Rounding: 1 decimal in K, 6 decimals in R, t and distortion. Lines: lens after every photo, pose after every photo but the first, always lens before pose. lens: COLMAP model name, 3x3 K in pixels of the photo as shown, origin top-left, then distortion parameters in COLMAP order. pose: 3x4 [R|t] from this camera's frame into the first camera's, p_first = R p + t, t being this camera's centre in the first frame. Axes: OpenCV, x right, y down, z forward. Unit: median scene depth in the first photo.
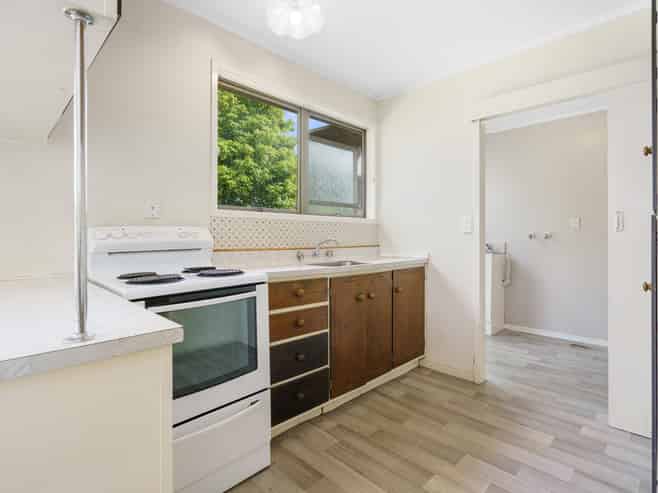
lens RADIAL K [[340.8, 0, 327.5], [0, 340.8, 242.7], [0, 0, 1]] dist [0.014925, -0.000263]
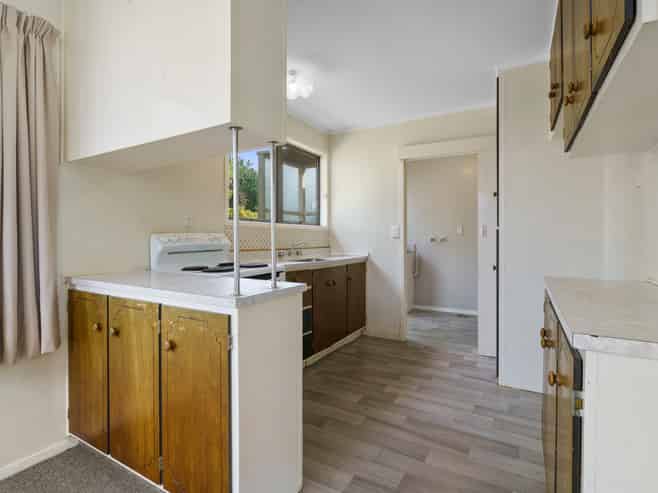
lens RADIAL K [[340.8, 0, 330.5], [0, 340.8, 244.9], [0, 0, 1]] dist [0.014925, -0.000263]
pose [[0.963505, -0.003672, 0.267665, -0.234818], [0.003564, 0.999993, 0.000886, -0.000290], [-0.267667, 0.000100, 0.963512, -0.302678]]
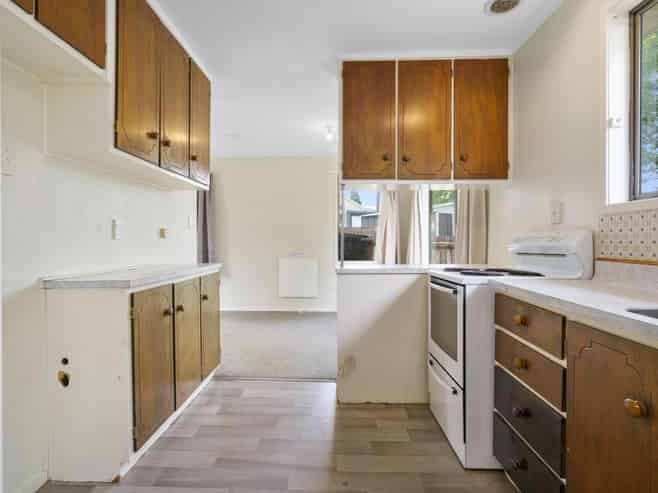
lens RADIAL K [[340.8, 0, 328.7], [0, 340.8, 245.7], [0, 0, 1]] dist [0.014925, -0.000263]
pose [[-0.710797, 0.001985, -0.703394, 0.522113], [-0.009209, 0.999884, 0.012128, -0.008674], [0.703337, 0.015098, -0.710696, 0.891321]]
